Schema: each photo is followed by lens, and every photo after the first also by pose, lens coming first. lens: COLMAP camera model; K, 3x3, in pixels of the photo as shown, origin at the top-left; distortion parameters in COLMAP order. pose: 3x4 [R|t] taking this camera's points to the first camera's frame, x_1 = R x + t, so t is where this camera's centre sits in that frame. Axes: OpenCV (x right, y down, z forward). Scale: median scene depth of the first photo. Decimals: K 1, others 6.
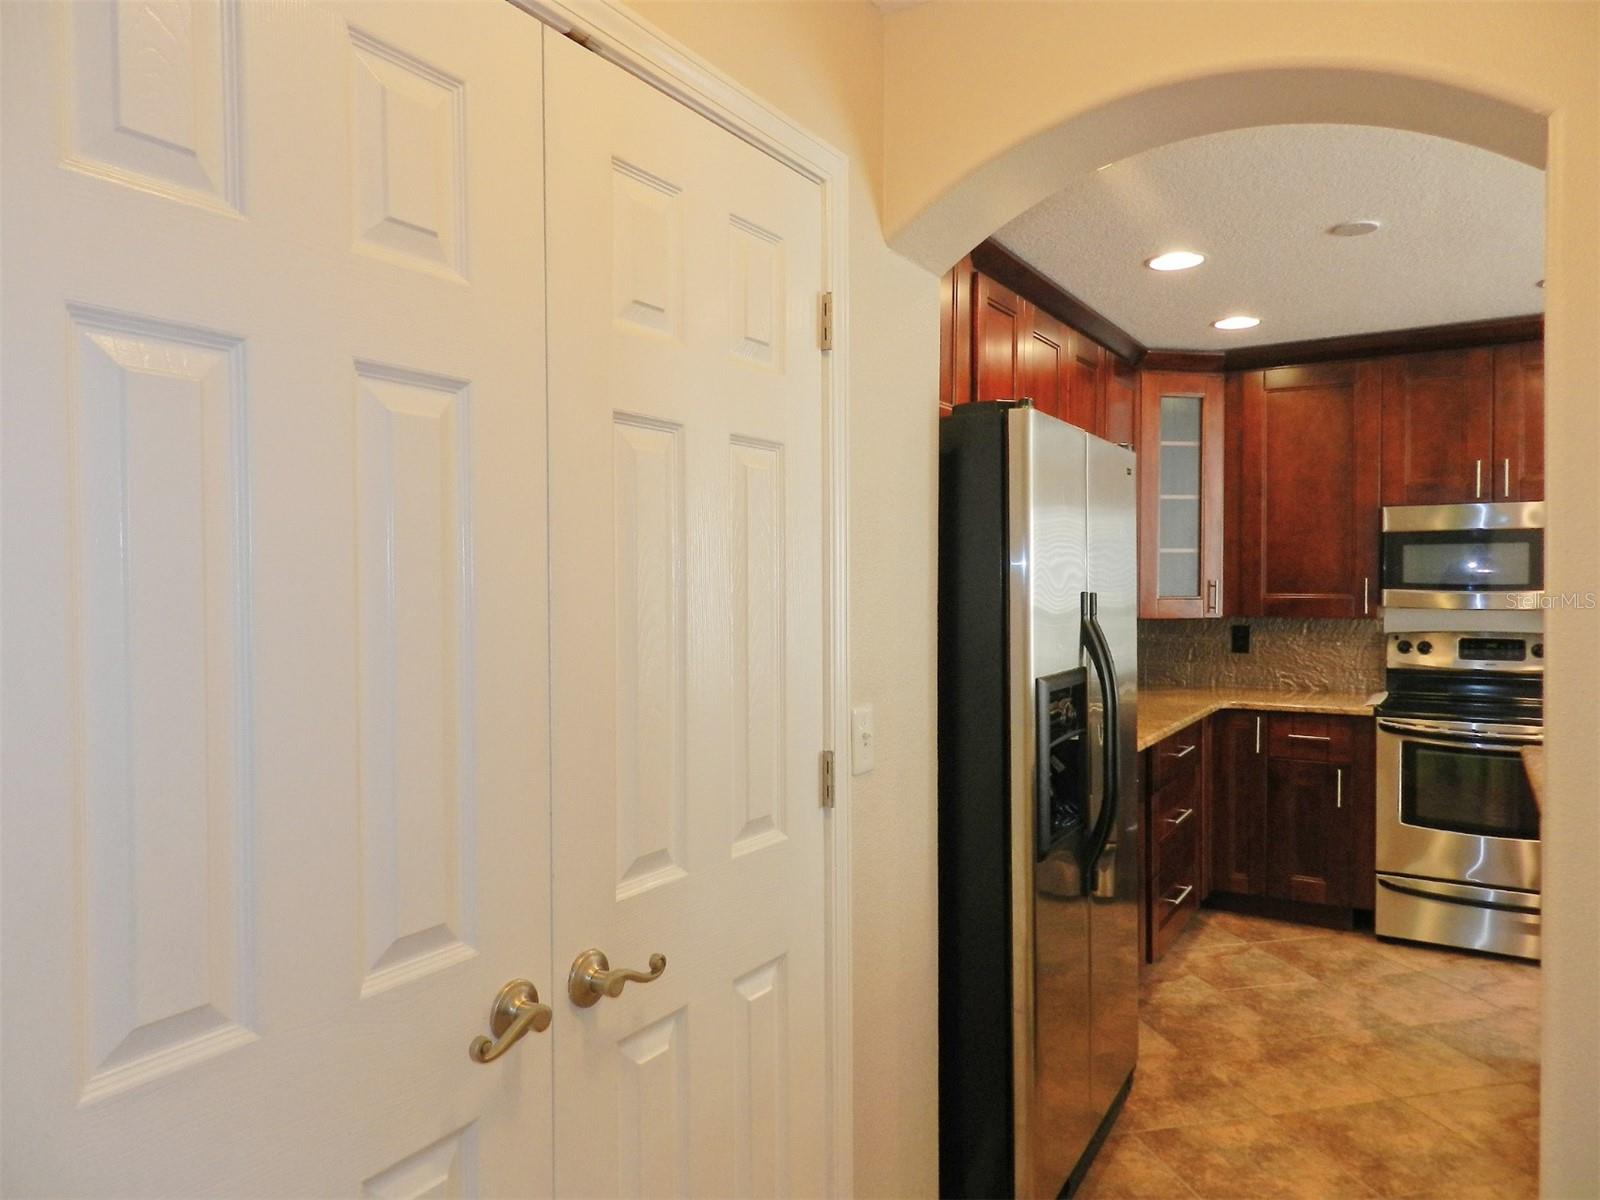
lens RADIAL K [[1085.7, 0, 800.0], [0, 1085.7, 600.0], [0, 0, 1]] dist [0.022304, -0.004542]
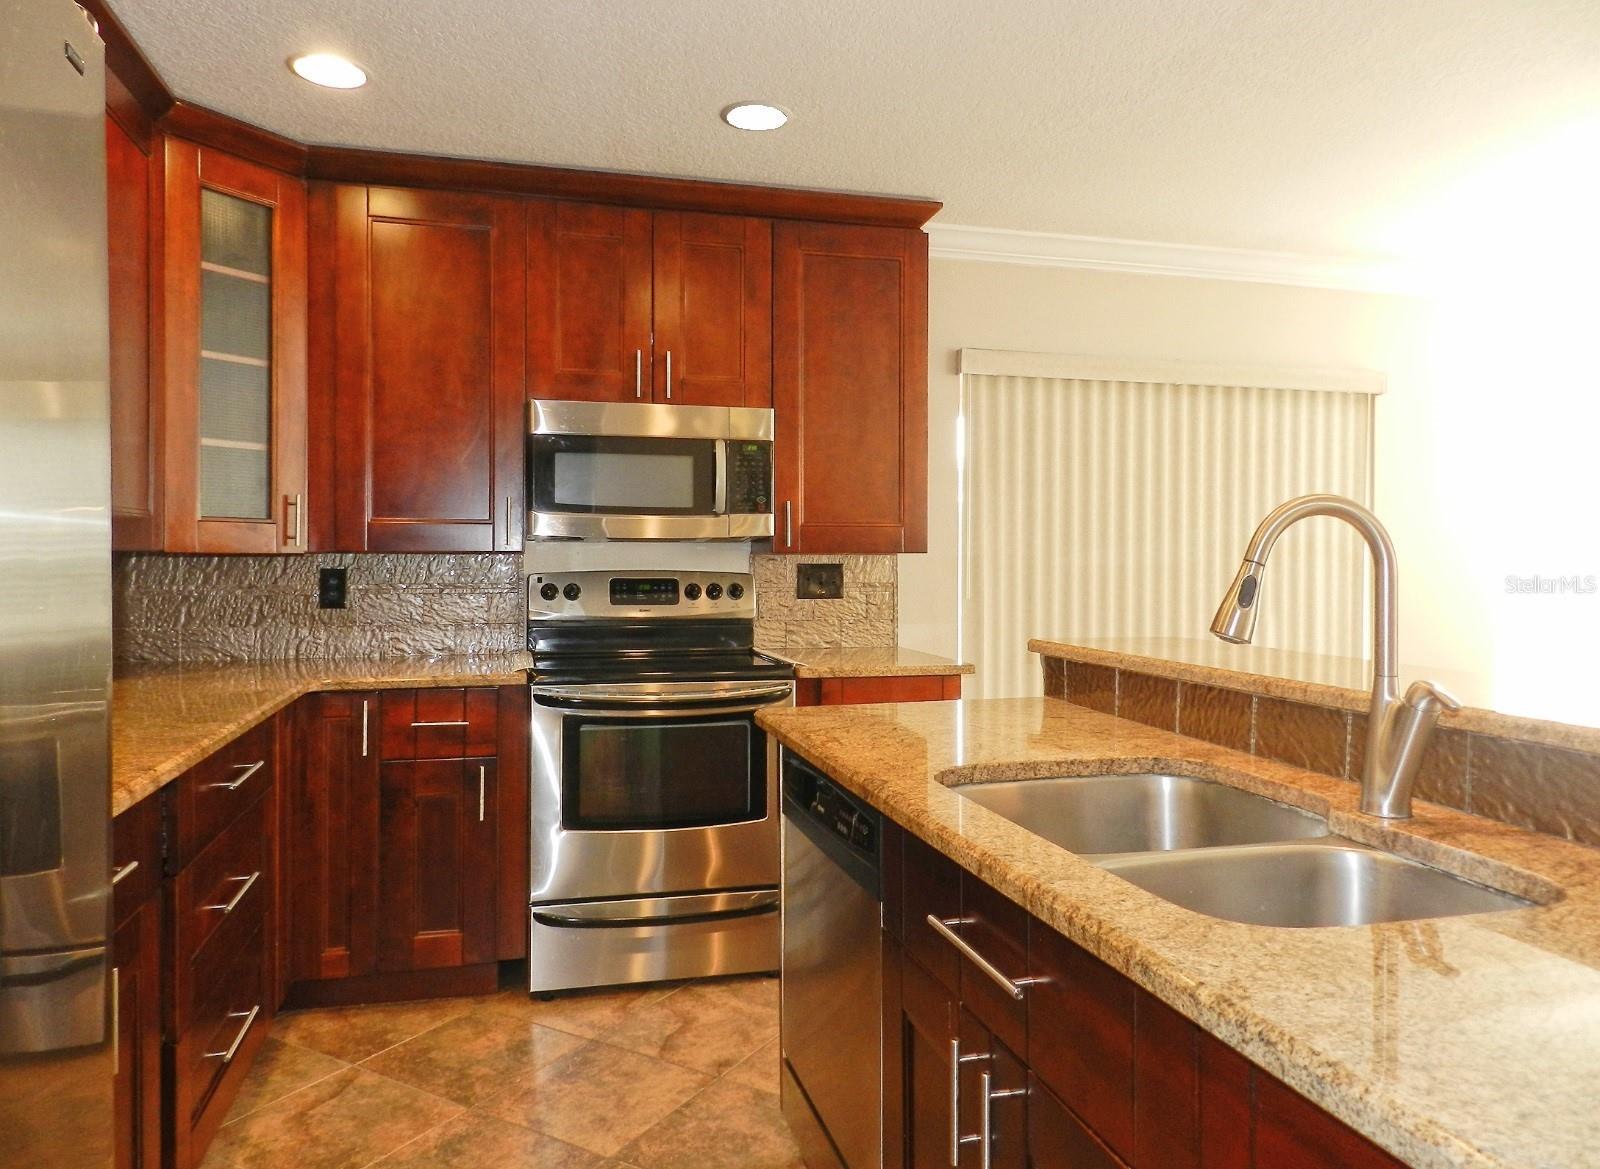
lens RADIAL K [[1084.3, 0, 799.6], [0, 1084.3, 577.7], [0, 0, 1]] dist [0.014277, -0.001876]
pose [[0.690107, -0.002688, 0.723703, 0.134525], [0.005666, 0.999983, -0.001689, 0.037822], [-0.723685, 0.005266, 0.690110, 0.376791]]
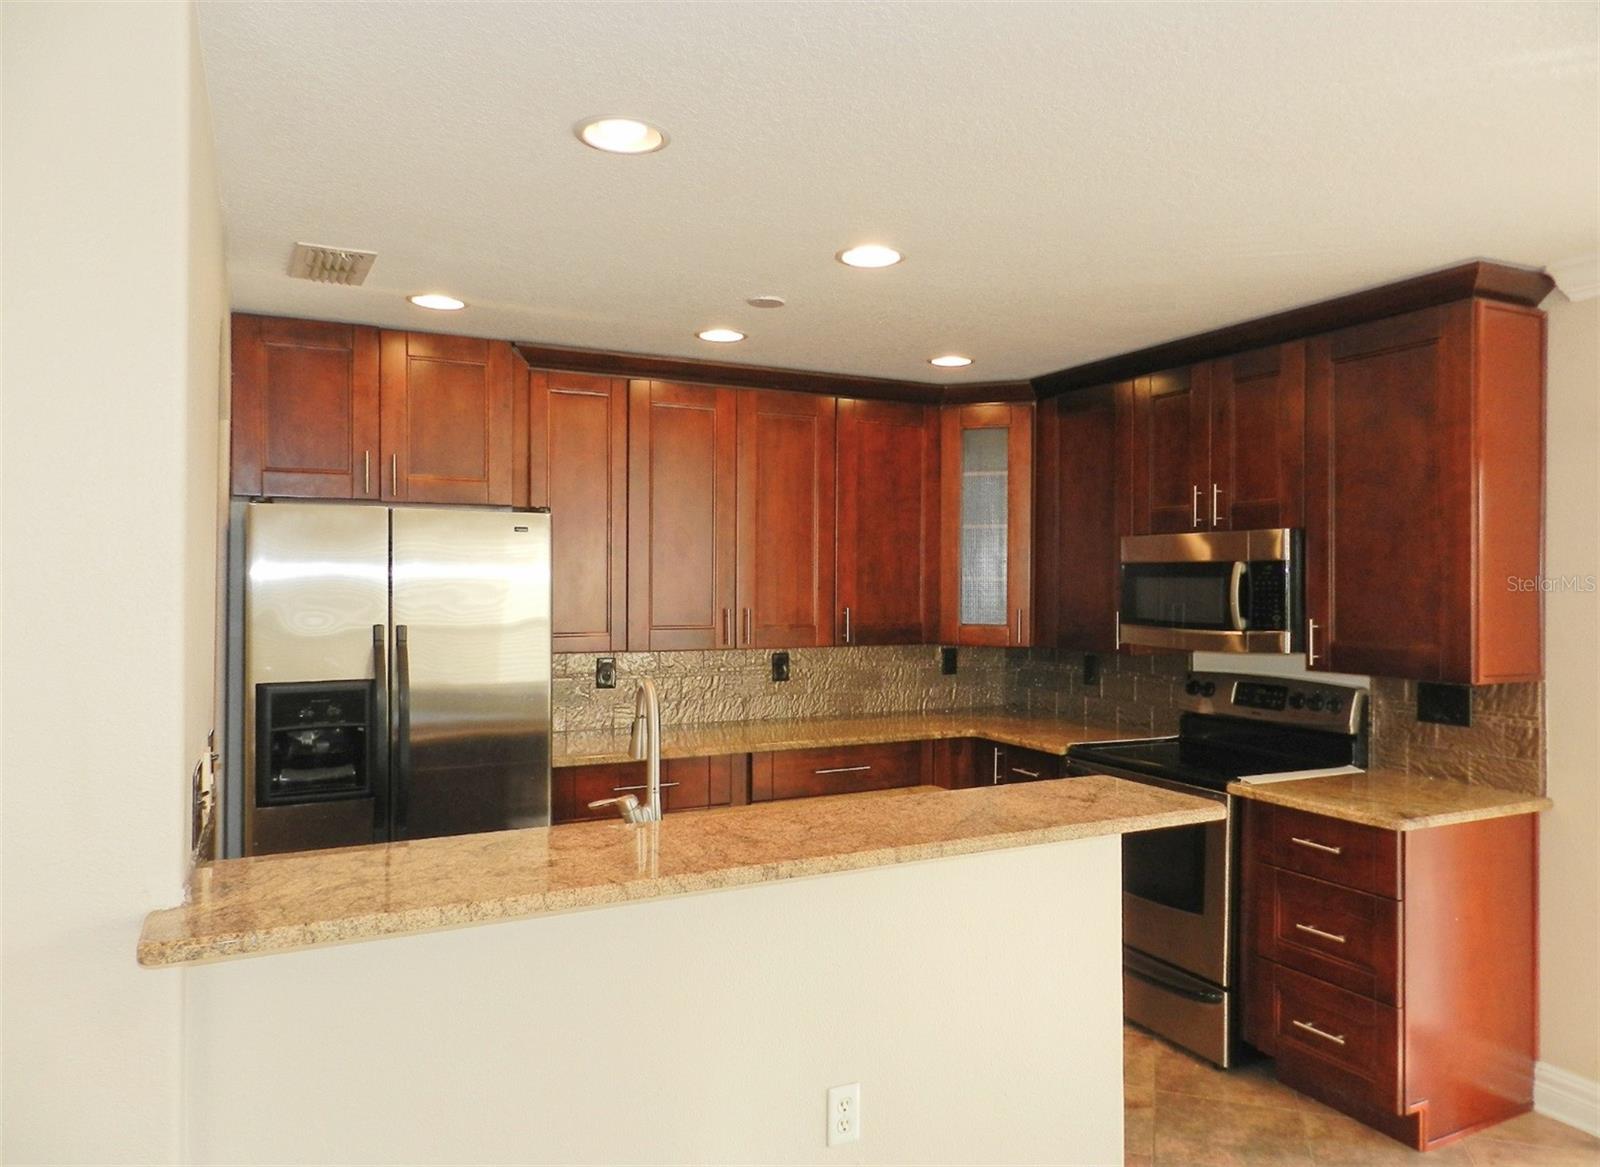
lens RADIAL K [[1086.9, 0, 811.7], [0, 1086.9, 576.7], [0, 0, 1]] dist [0.005307, 0.032039]
pose [[0.854627, 0.011605, -0.519113, 0.815505], [-0.020998, 0.999705, -0.012220, -0.034570], [0.518818, 0.021343, 0.854618, 0.065661]]
